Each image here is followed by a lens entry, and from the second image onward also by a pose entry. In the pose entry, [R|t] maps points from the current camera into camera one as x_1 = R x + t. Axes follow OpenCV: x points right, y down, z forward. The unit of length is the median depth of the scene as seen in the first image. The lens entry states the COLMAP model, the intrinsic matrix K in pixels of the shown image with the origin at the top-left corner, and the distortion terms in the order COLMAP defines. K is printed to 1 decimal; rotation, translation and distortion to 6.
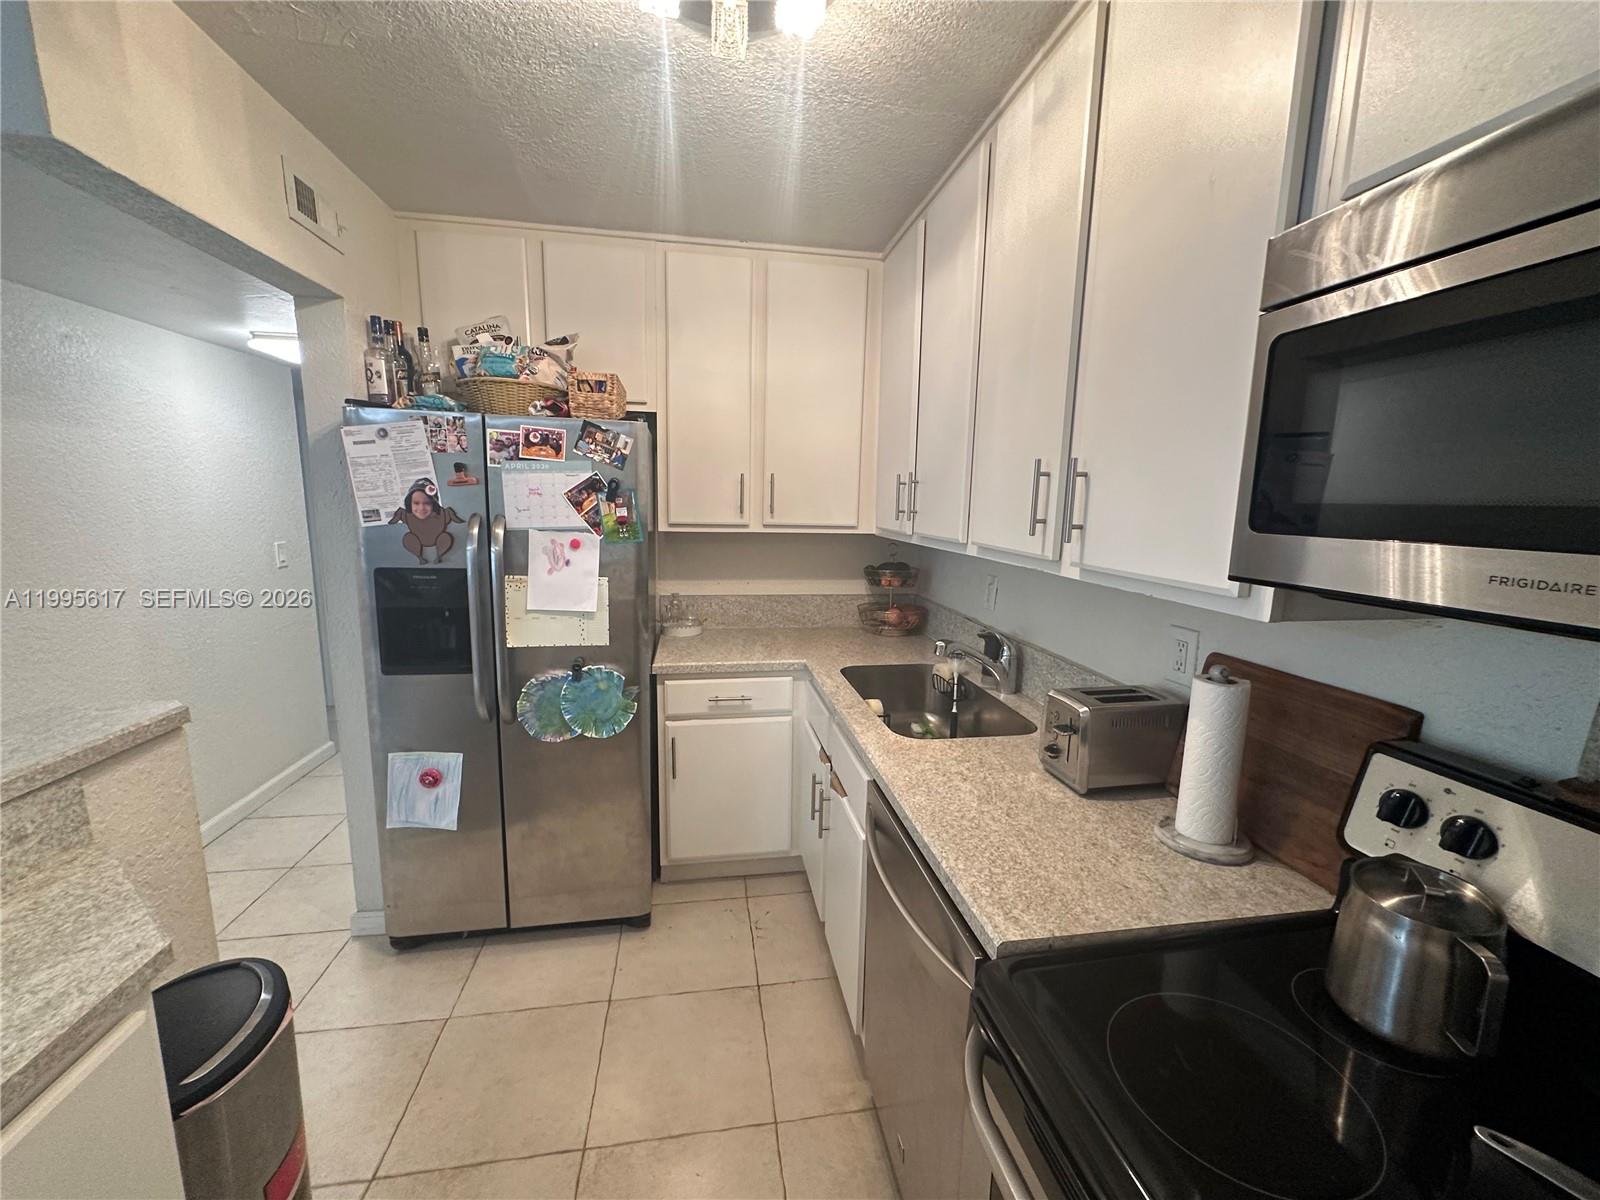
lens RADIAL K [[634.0, 0, 804.9], [0, 634.0, 601.5], [0, 0, 1]] dist [-0.005521, 0.000736]
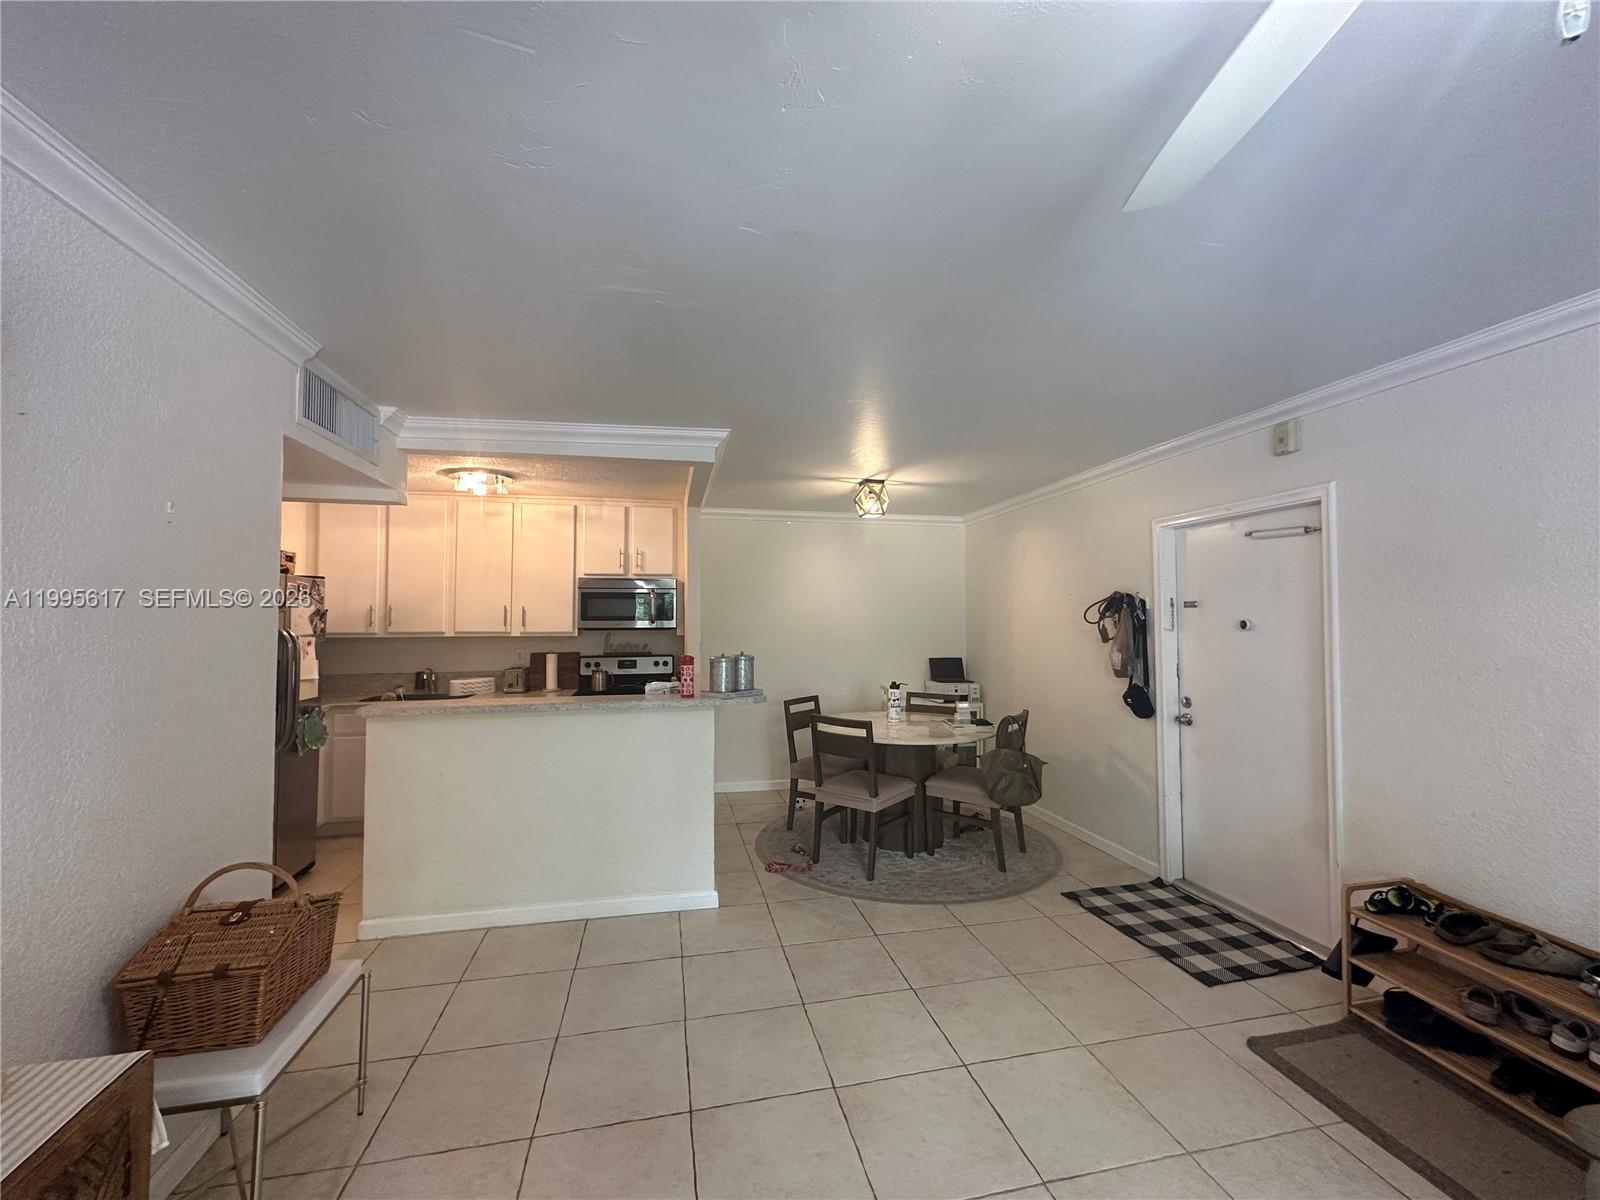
lens RADIAL K [[634.0, 0, 800.1], [0, 634.0, 600.7], [0, 0, 1]] dist [-0.005521, 0.000736]
pose [[-0.046165, 0.009510, 0.998889, -2.350342], [0.161321, 0.986900, -0.001940, 0.024571], [-0.985822, 0.161052, -0.047094, -0.375483]]
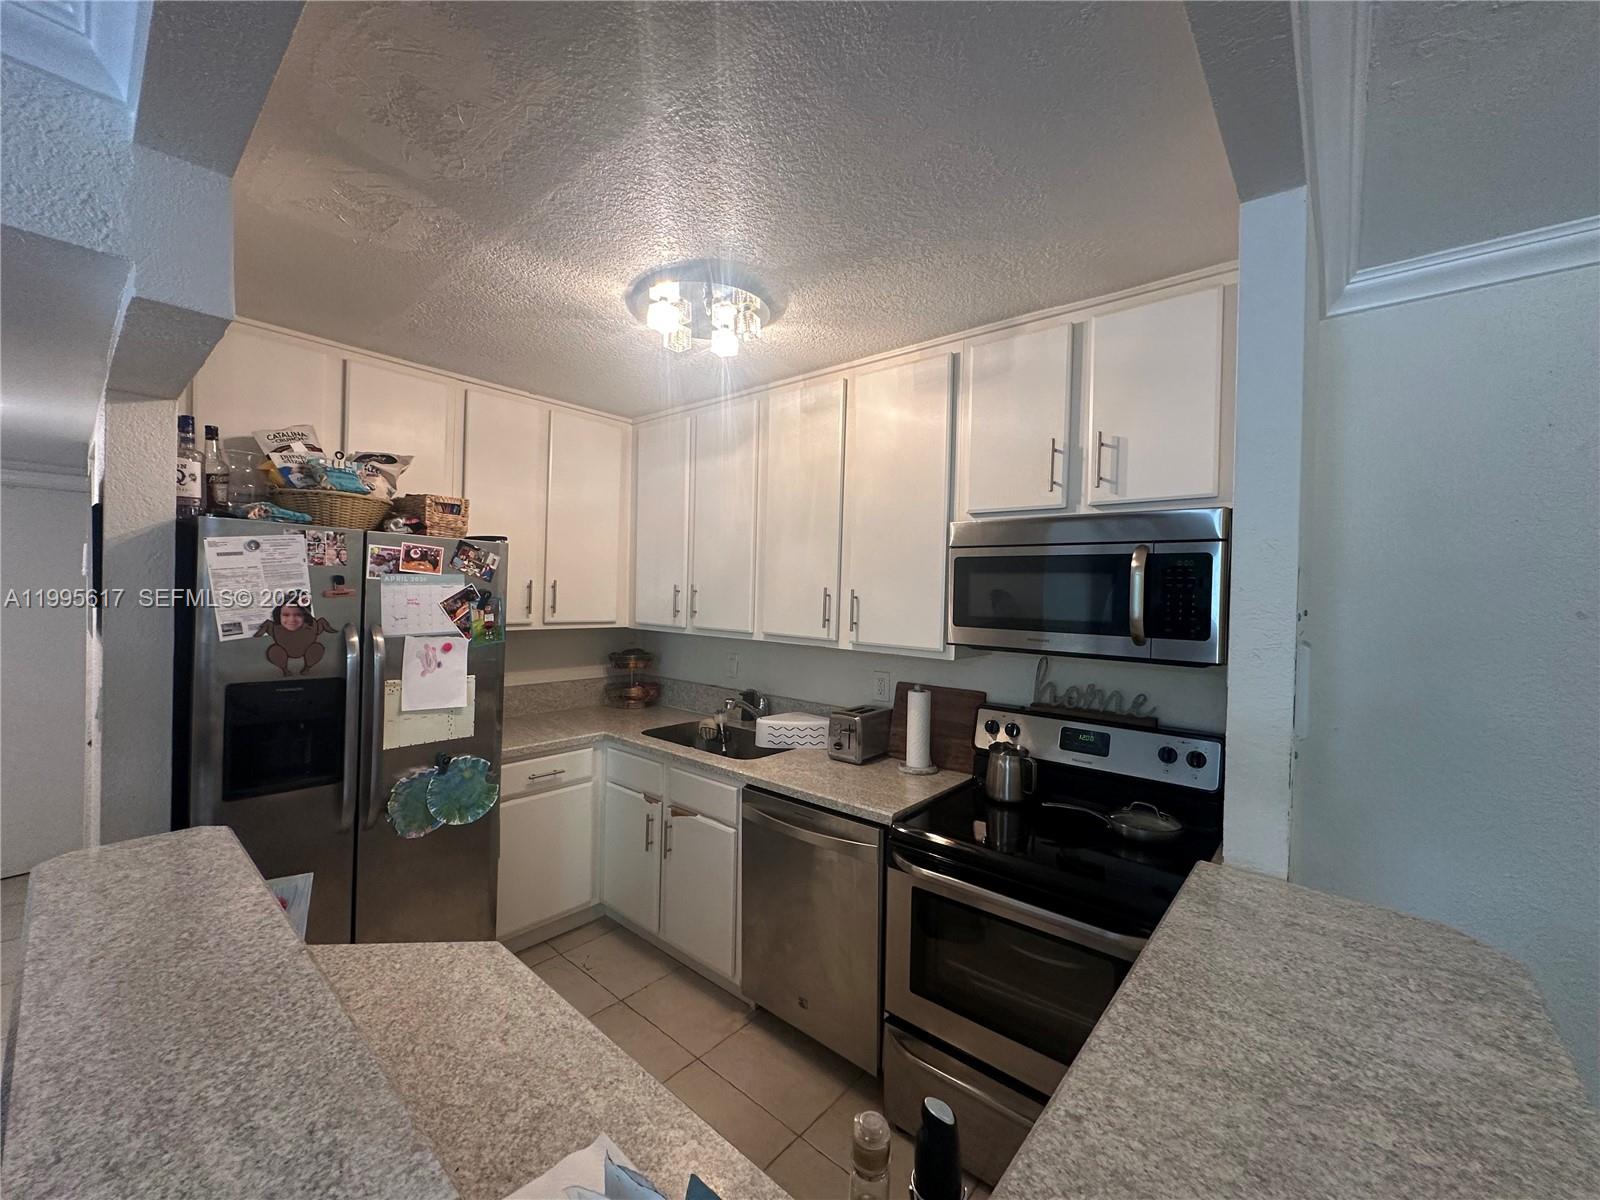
lens RADIAL K [[634.0, 0, 799.9], [0, 634.0, 600.2], [0, 0, 1]] dist [-0.005521, 0.000736]
pose [[0.767374, -0.008624, 0.641142, -0.611630], [0.092548, 0.990929, -0.097440, -0.006794], [-0.634486, 0.134109, 0.761211, -0.260834]]
